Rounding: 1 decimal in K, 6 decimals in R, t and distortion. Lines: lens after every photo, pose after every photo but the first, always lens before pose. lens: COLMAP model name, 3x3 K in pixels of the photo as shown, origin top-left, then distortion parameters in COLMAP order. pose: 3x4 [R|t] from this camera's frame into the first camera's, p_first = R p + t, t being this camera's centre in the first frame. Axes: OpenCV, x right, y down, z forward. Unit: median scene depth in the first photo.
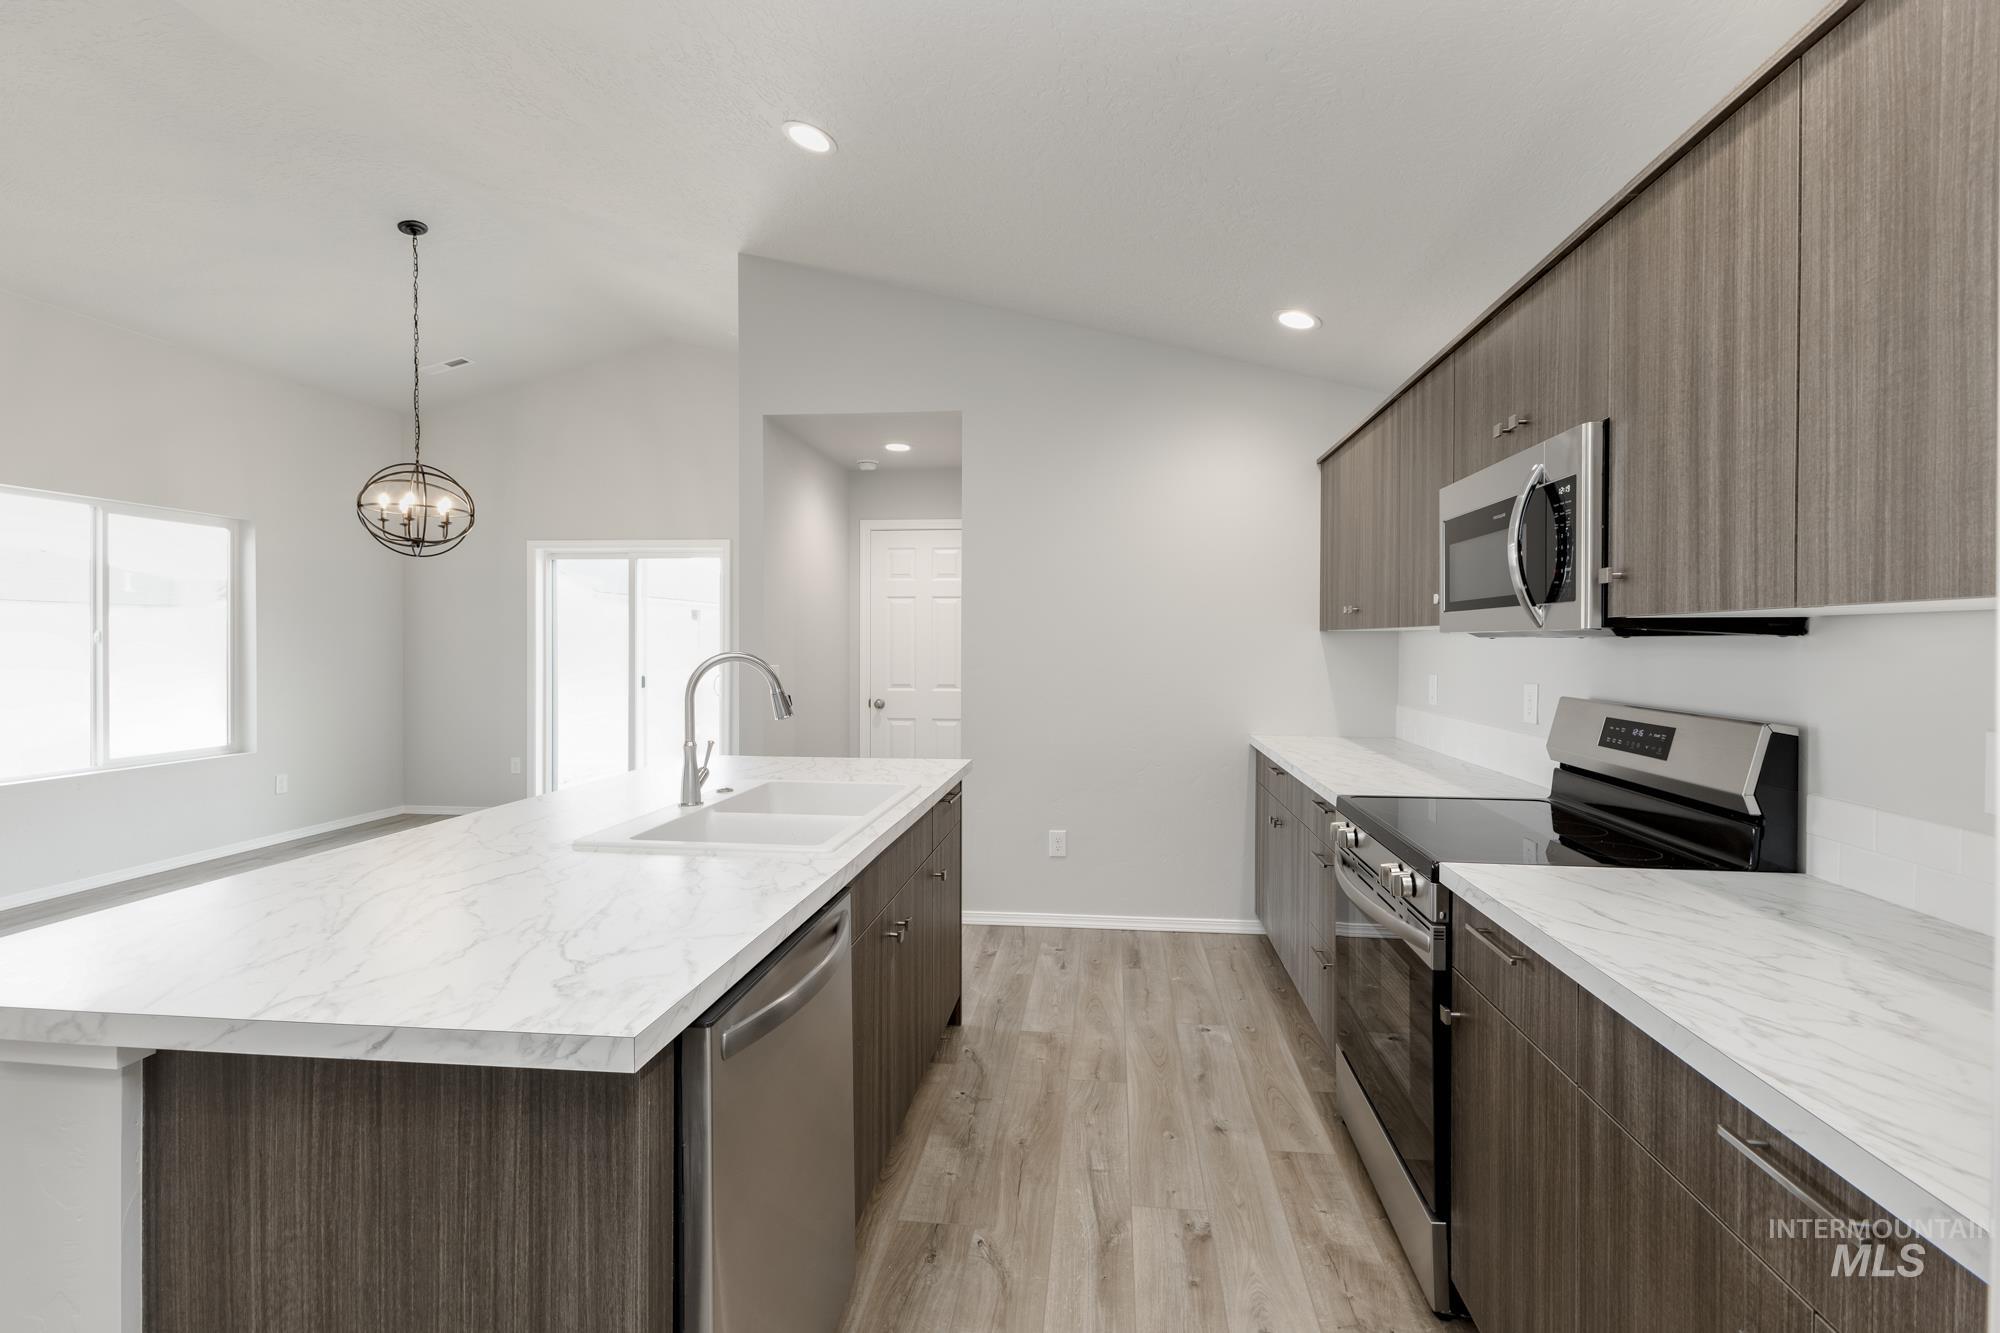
lens RADIAL K [[870.2, 0, 1011.7], [0, 870.2, 651.0], [0, 0, 1]] dist [0.014661, -0.002849]
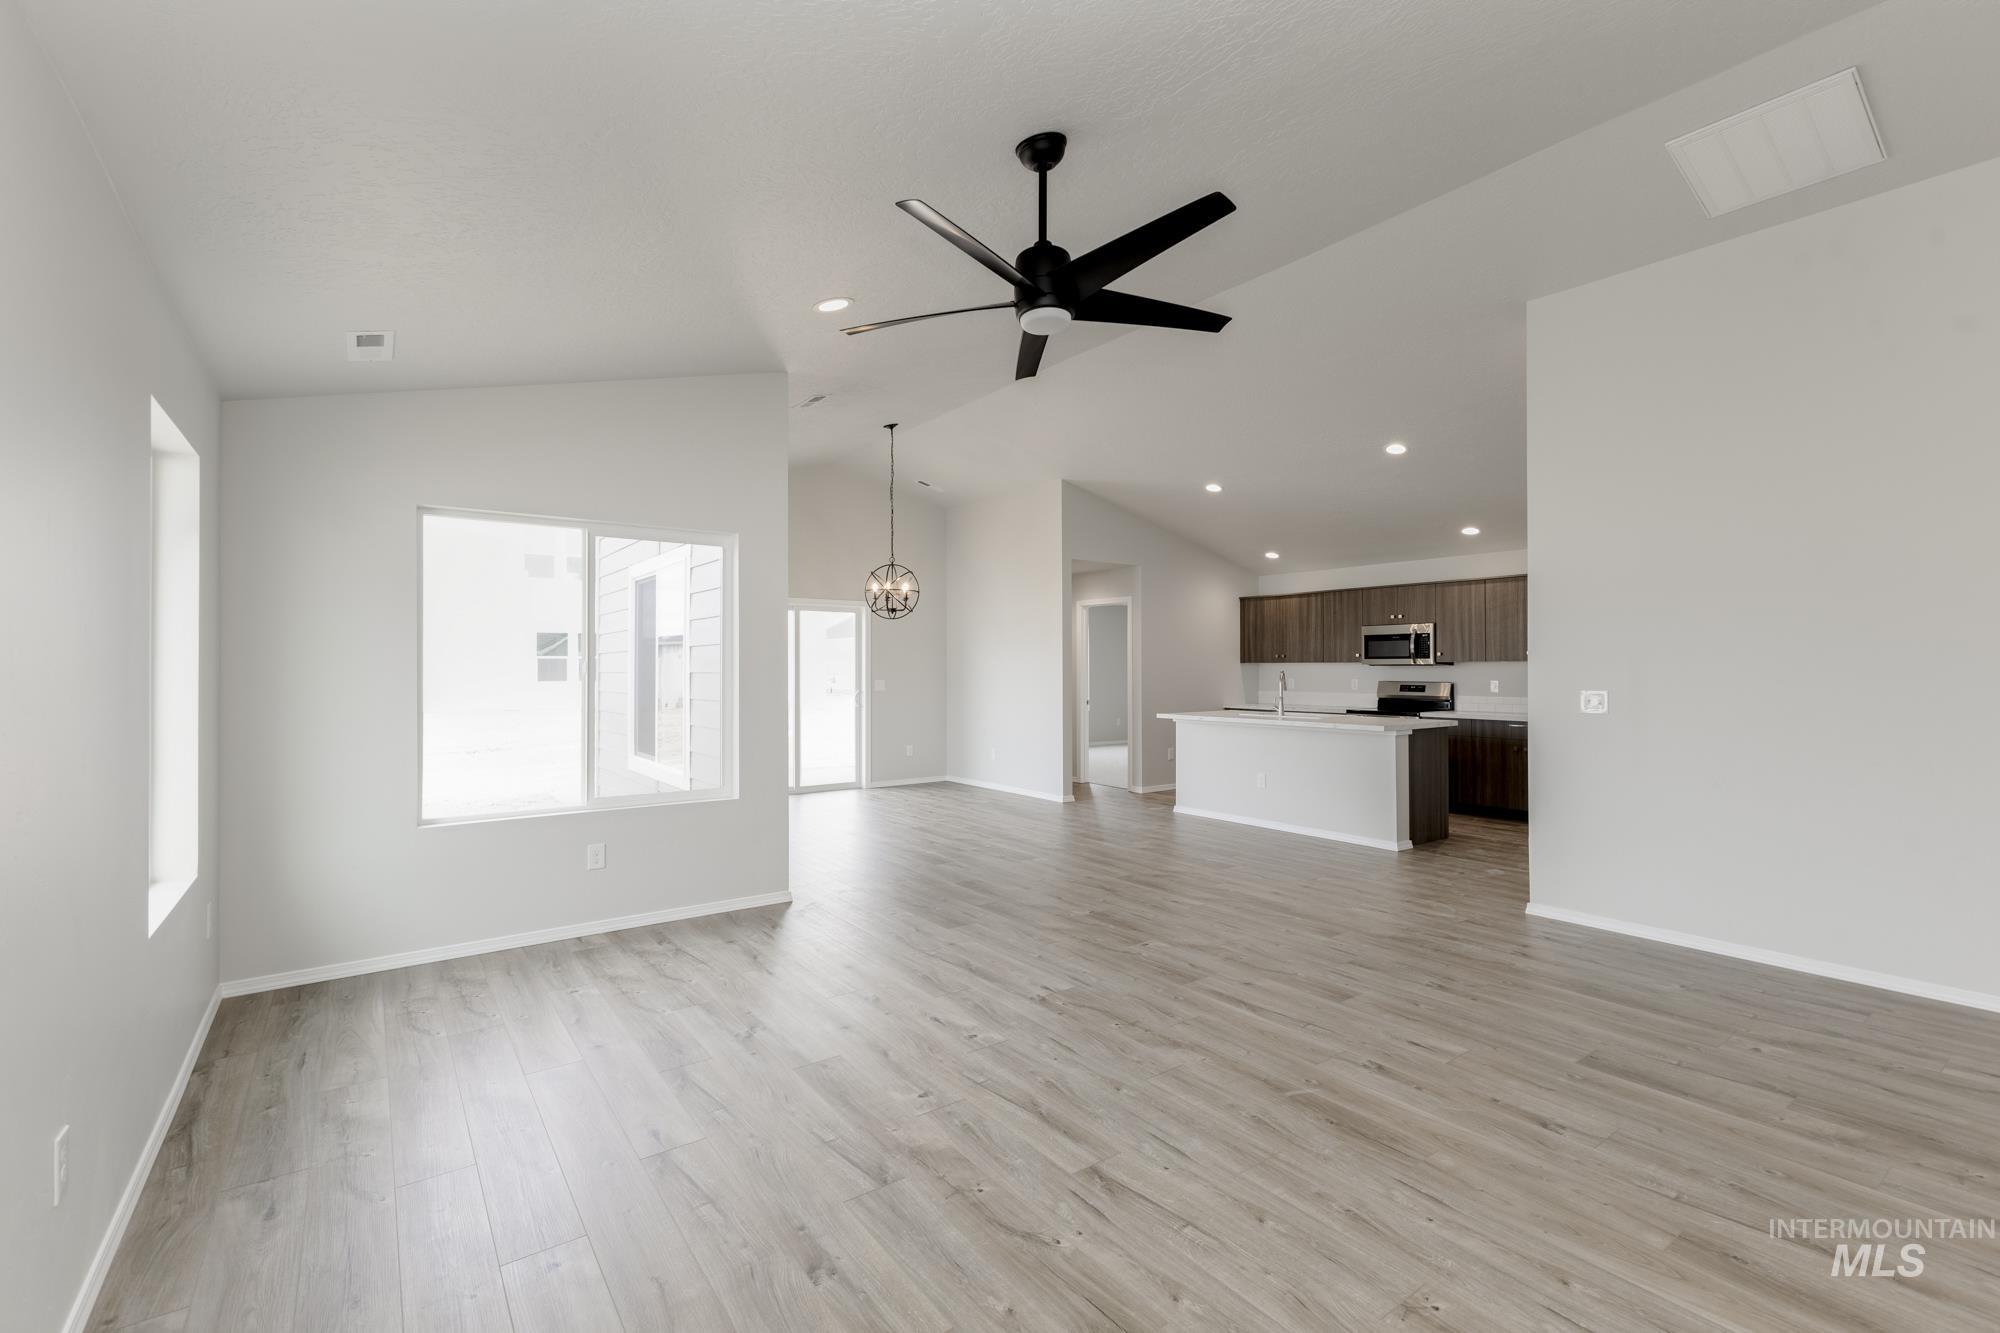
lens RADIAL K [[836.8, 0, 1014.4], [0, 836.8, 661.6], [0, 0, 1]] dist [0.000927, 0.000050]
pose [[0.724480, -0.001722, 0.689293, -4.309365], [0.010645, 0.999906, -0.008691, -0.024598], [-0.689213, 0.013634, 0.724430, -0.806818]]
